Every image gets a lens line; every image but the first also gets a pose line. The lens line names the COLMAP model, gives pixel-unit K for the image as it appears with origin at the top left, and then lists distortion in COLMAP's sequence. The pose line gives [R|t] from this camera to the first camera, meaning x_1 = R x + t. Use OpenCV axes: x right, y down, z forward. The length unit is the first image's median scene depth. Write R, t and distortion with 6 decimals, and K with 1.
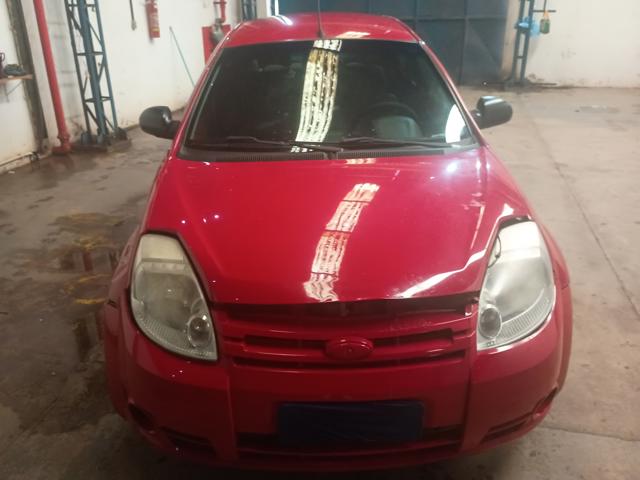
lens RADIAL K [[559.1, 0, 321.2], [0, 559.1, 228.1], [0, 0, 1]] dist [0.082797, -0.125677]
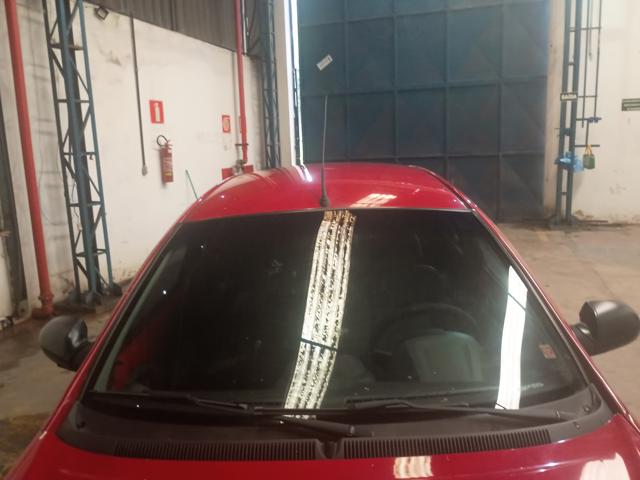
lens RADIAL K [[559.1, 0, 321.2], [0, 559.1, 228.1], [0, 0, 1]] dist [0.082797, -0.125677]
pose [[0.998389, -0.012310, -0.055397, 0.011360], [-0.000147, 0.975624, -0.219450, -0.059194], [0.056748, 0.219105, 0.974050, 0.125310]]
